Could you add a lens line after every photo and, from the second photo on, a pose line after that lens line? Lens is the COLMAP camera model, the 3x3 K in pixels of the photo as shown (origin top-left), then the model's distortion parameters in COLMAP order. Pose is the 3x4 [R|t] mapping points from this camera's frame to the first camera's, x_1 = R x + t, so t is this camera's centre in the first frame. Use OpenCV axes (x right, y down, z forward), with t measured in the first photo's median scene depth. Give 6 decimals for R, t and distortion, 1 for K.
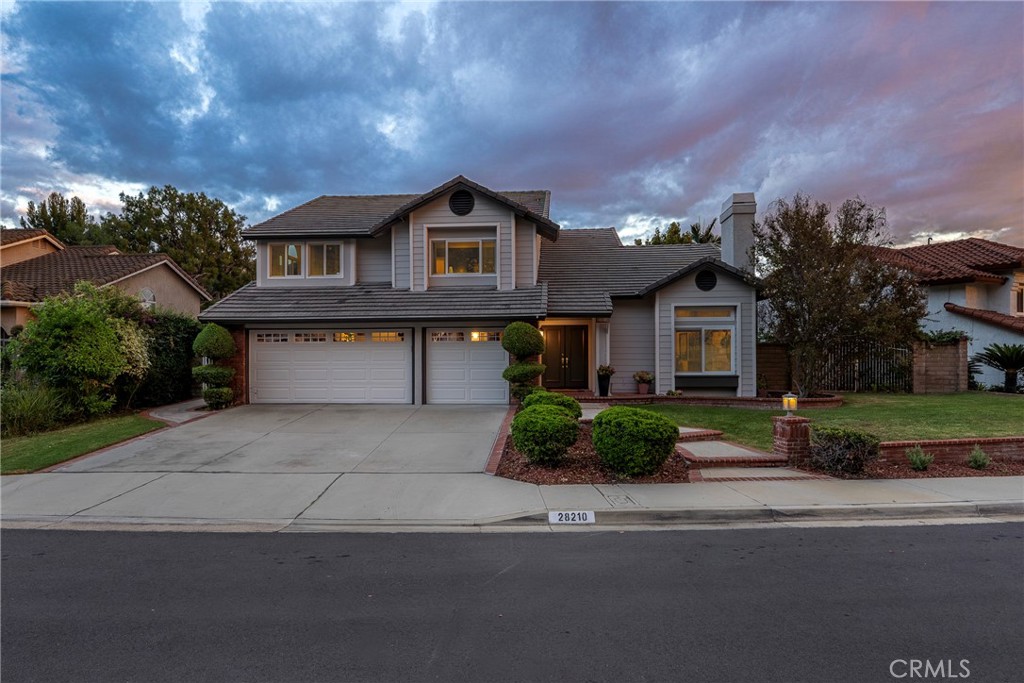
lens RADIAL K [[412.4, 0, 510.3], [0, 412.4, 347.6], [0, 0, 1]] dist [-0.001076, -0.000022]
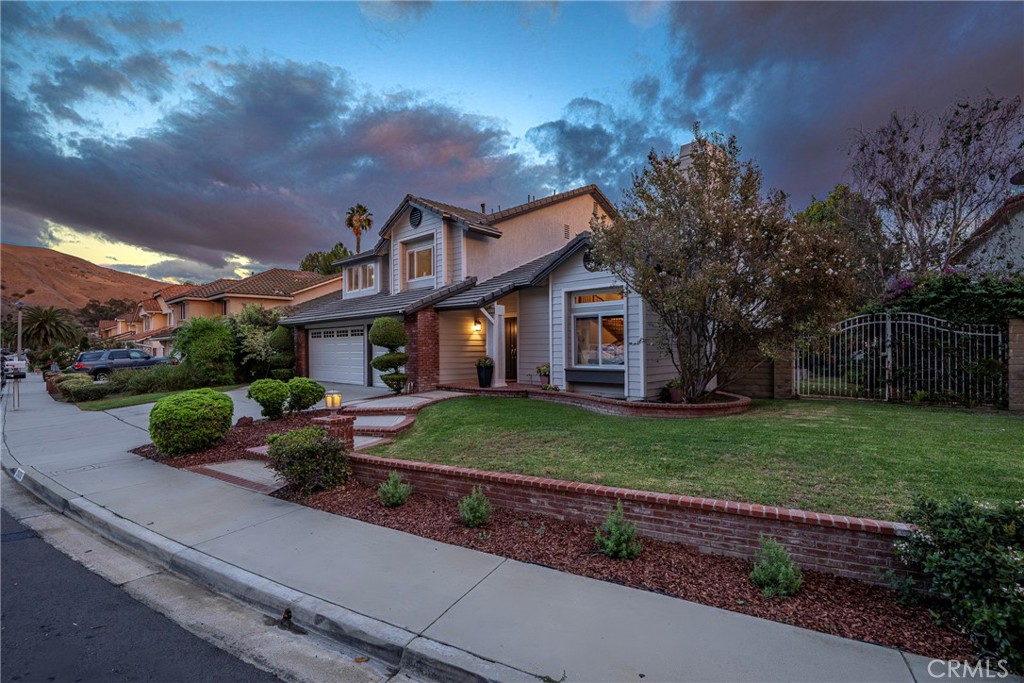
lens RADIAL K [[347.8, 0, 512.0], [0, 347.8, 341.5], [0, 0, 1]] dist [0.001079, 0.000064]
pose [[0.890275, -0.009805, -0.455318, 0.637781], [0.010683, 0.999943, -0.000645, 0.007973], [0.455299, -0.004290, 0.890328, 0.267778]]
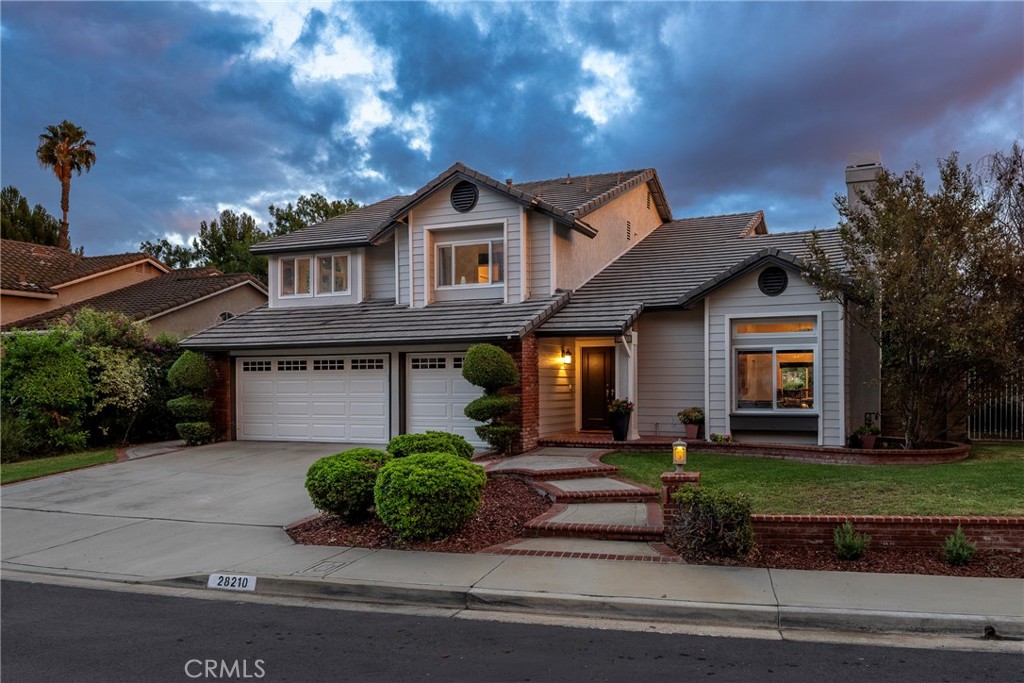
lens RADIAL K [[527.1, 0, 538.6], [0, 527.1, 378.6], [0, 0, 1]] dist [0.001716, -0.000183]
pose [[0.978456, -0.002759, -0.206438, 0.260418], [0.004006, 0.999976, 0.005622, -0.000878], [0.206418, -0.006328, 0.978444, 0.023401]]
